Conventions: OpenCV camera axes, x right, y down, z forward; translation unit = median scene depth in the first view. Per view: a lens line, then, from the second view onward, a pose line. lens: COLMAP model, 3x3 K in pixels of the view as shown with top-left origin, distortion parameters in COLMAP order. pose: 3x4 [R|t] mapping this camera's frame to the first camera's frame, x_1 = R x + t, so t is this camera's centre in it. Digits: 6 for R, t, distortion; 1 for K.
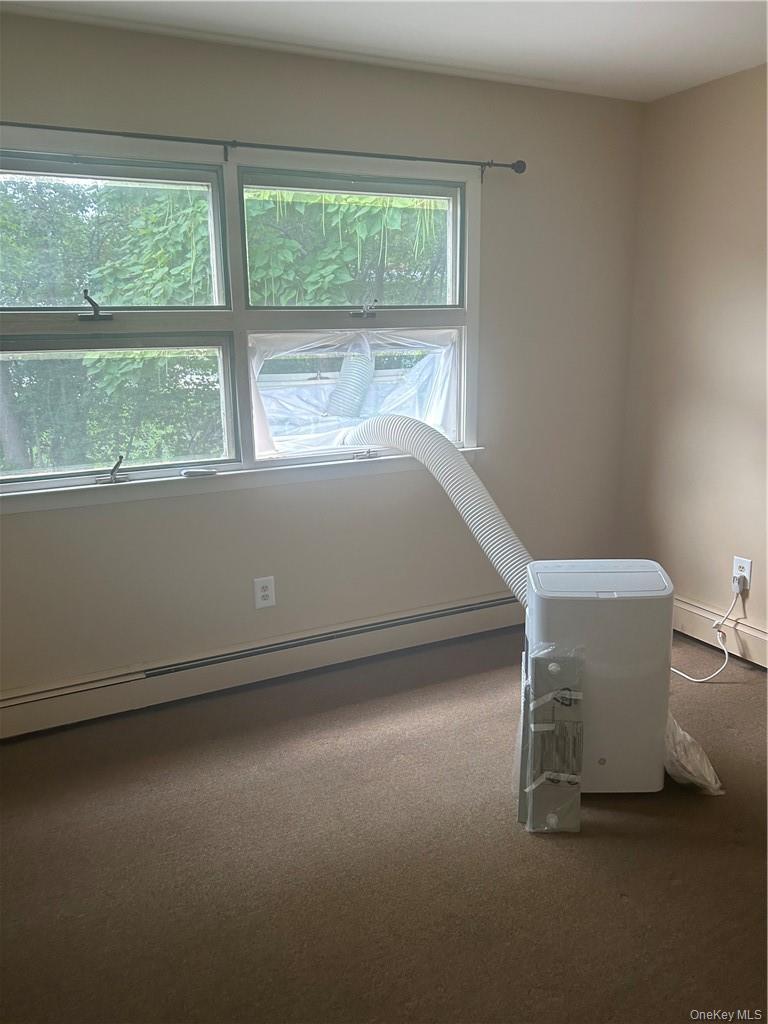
lens RADIAL K [[786.9, 0, 372.3], [0, 786.9, 516.5], [0, 0, 1]] dist [0.081073, -0.158835]
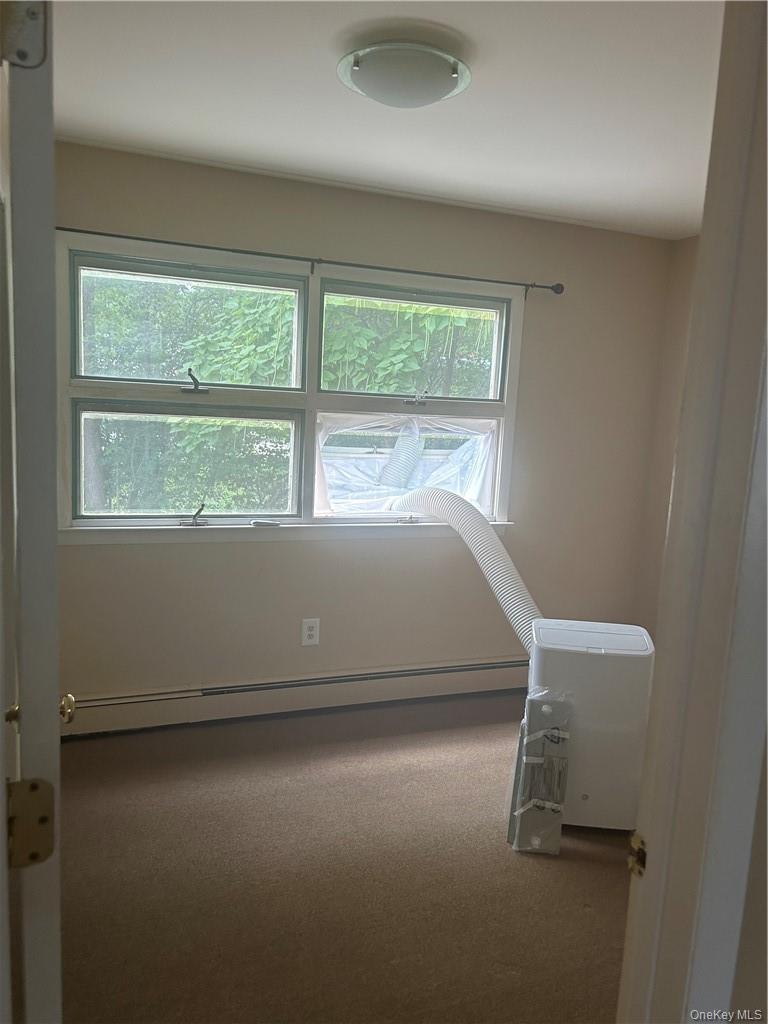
lens RADIAL K [[779.8, 0, 384.0], [0, 779.8, 512.0], [0, 0, 1]] dist [0.109399, -0.147724]
pose [[0.994821, 0.077874, -0.065328, 0.030539], [-0.084104, 0.991550, -0.098771, 0.025972], [0.057084, 0.103753, 0.992964, -0.144145]]
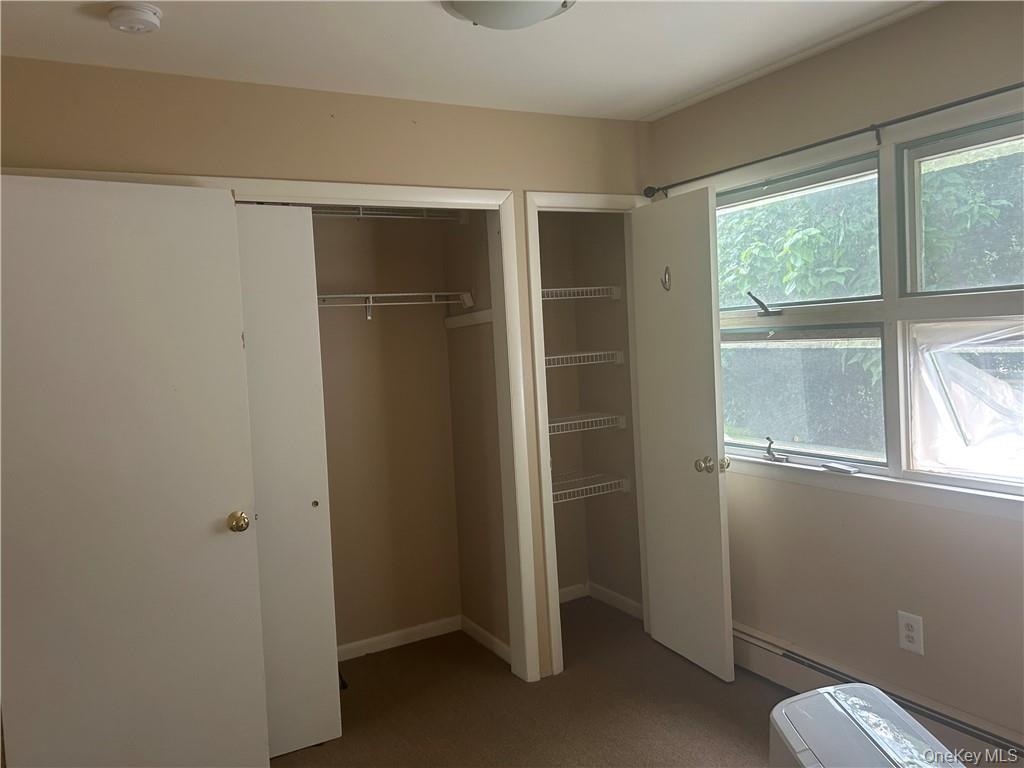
lens RADIAL K [[779.8, 0, 512.0], [0, 779.8, 384.0], [0, 0, 1]] dist [0.109399, -0.147724]
pose [[0.046628, 0.071617, -0.996342, 0.639398], [-0.195356, 0.978820, 0.061215, -0.124105], [0.979623, 0.191787, 0.059631, 0.493051]]
